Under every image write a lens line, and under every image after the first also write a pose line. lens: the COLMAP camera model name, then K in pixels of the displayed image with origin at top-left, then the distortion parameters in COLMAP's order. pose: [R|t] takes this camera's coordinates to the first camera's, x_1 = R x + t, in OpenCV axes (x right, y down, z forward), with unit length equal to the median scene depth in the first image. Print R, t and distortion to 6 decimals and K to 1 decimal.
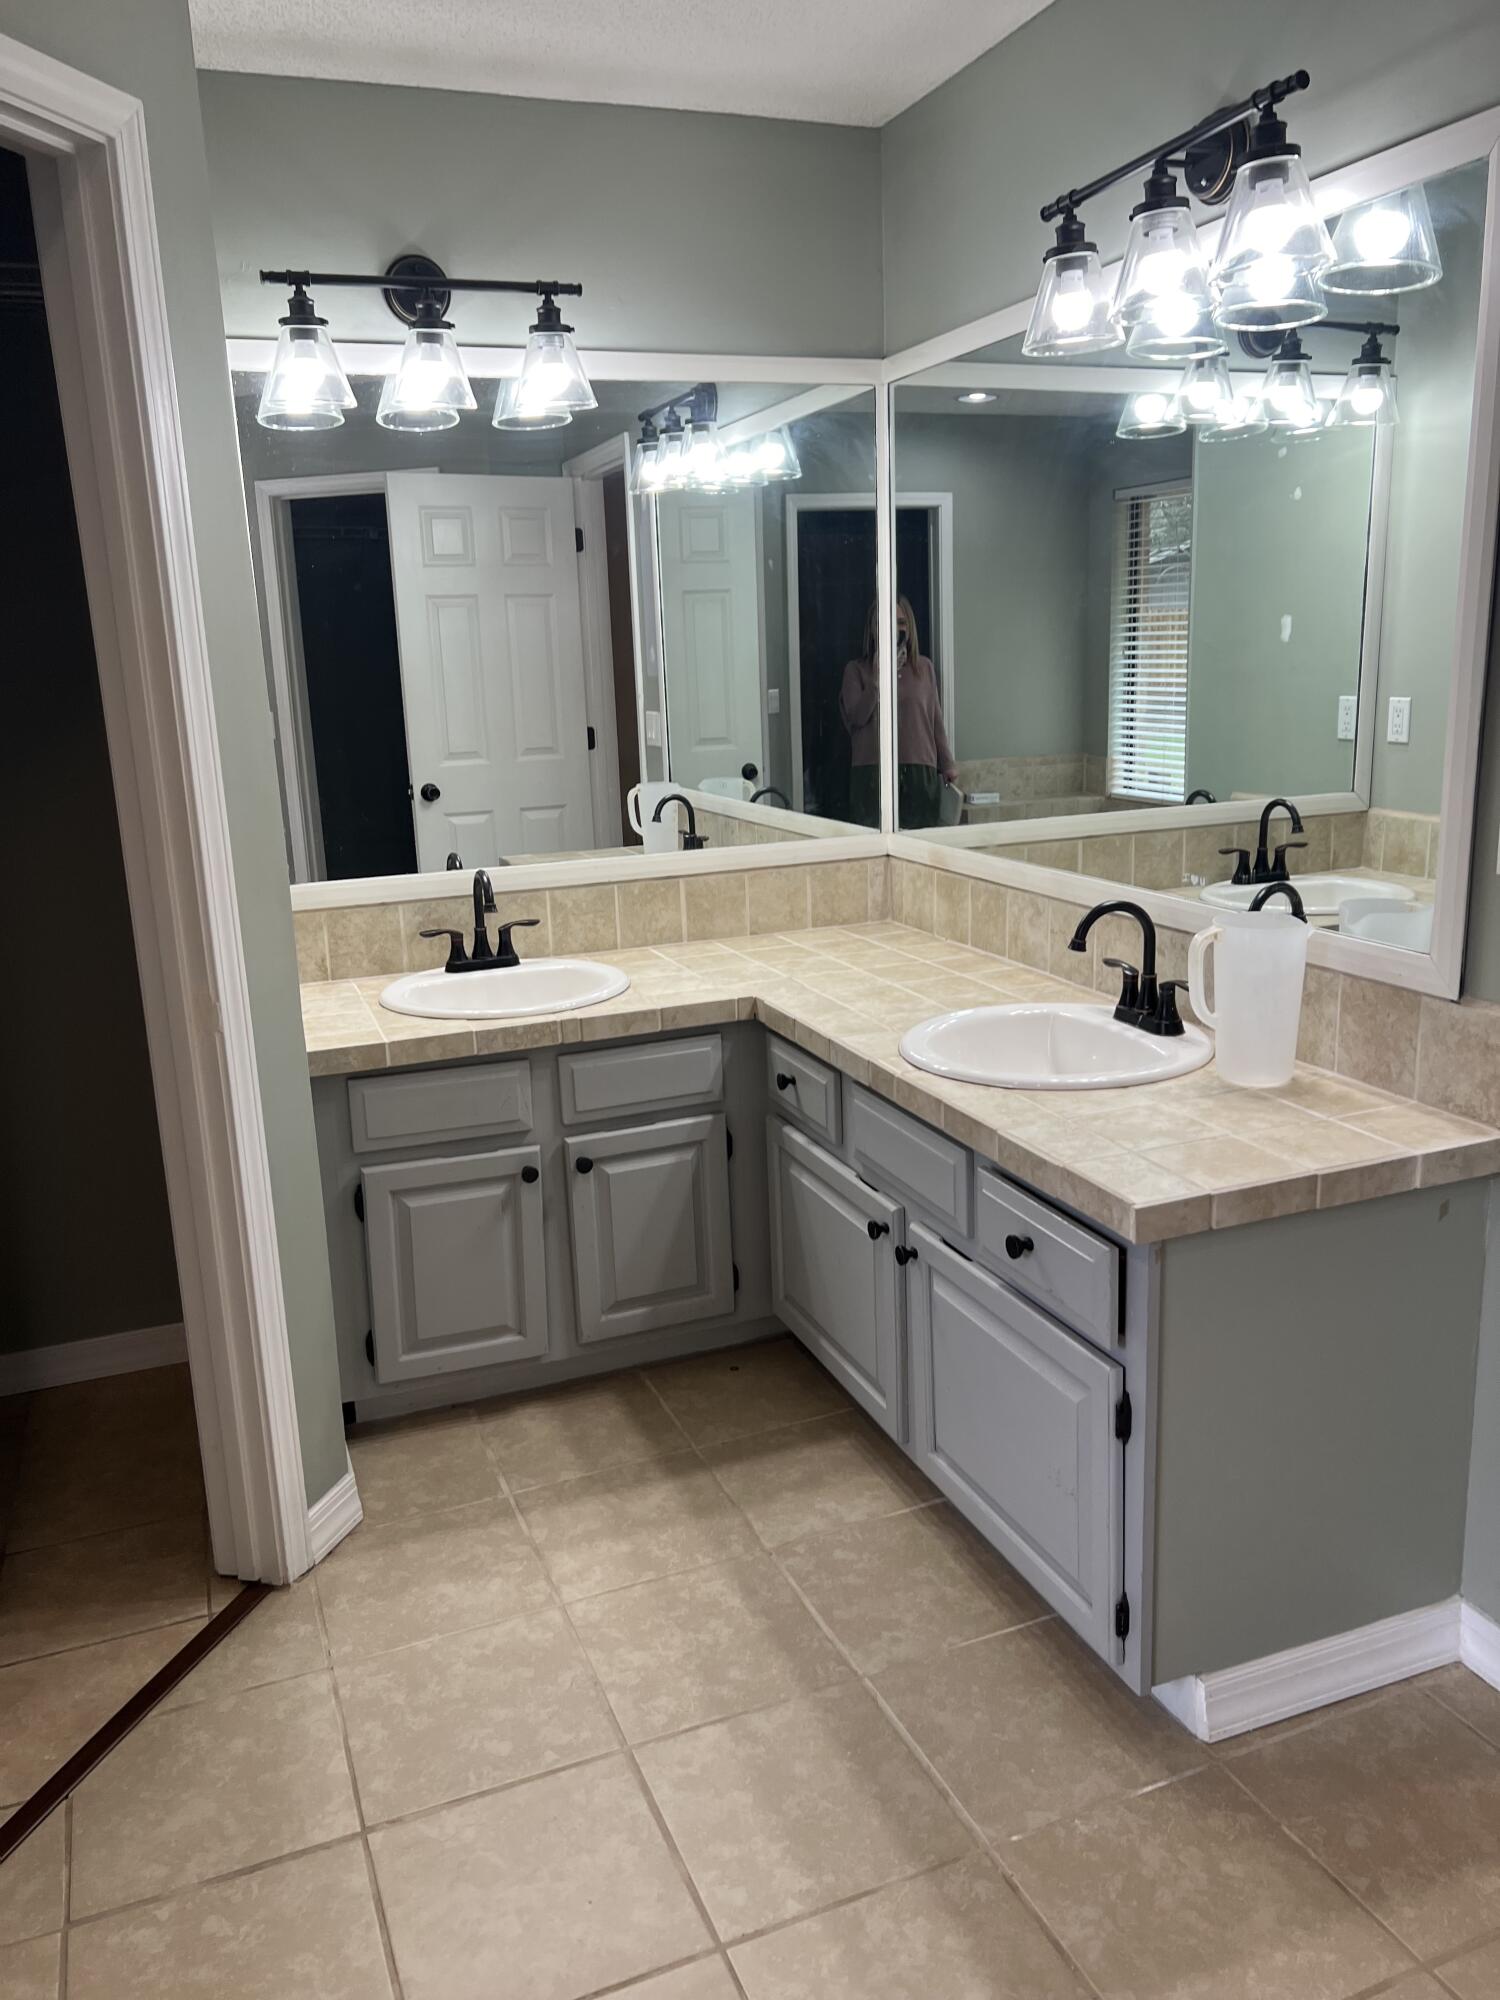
lens RADIAL K [[1525.4, 0, 751.3], [0, 1525.4, 998.2], [0, 0, 1]] dist [0.054877, -0.036232]
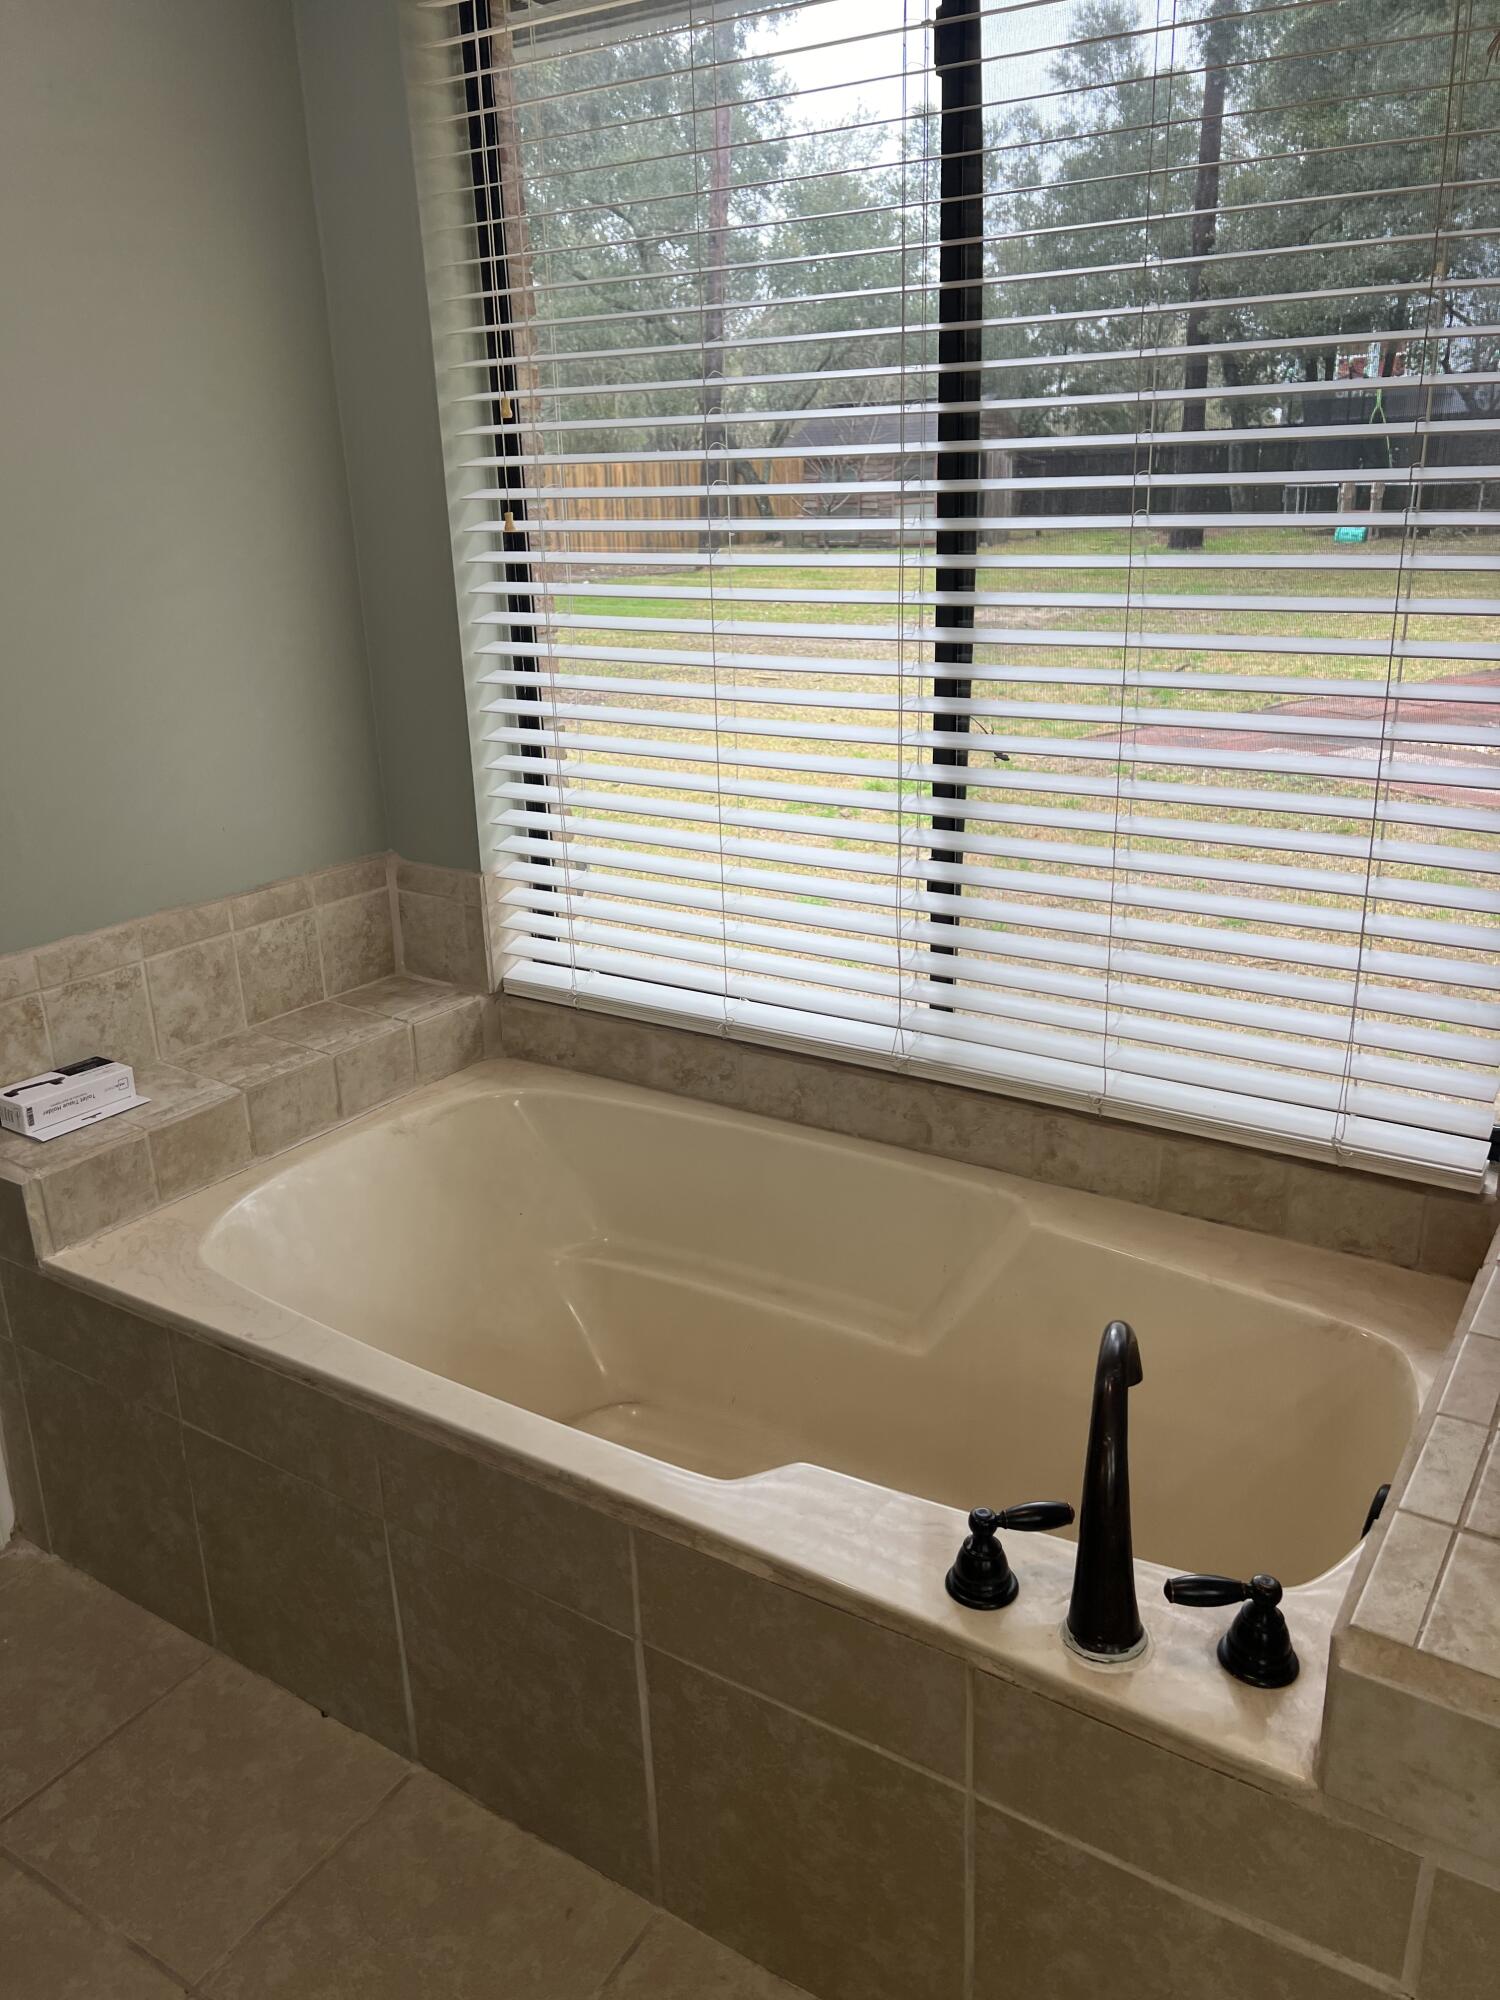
lens RADIAL K [[1525.4, 0, 752.4], [0, 1525.4, 1001.7], [0, 0, 1]] dist [0.054877, -0.036232]
pose [[0.812577, -0.180277, 0.554274, 0.102828], [0.131887, 0.983170, 0.126426, -0.161323], [-0.567737, -0.029630, 0.822677, 0.712311]]
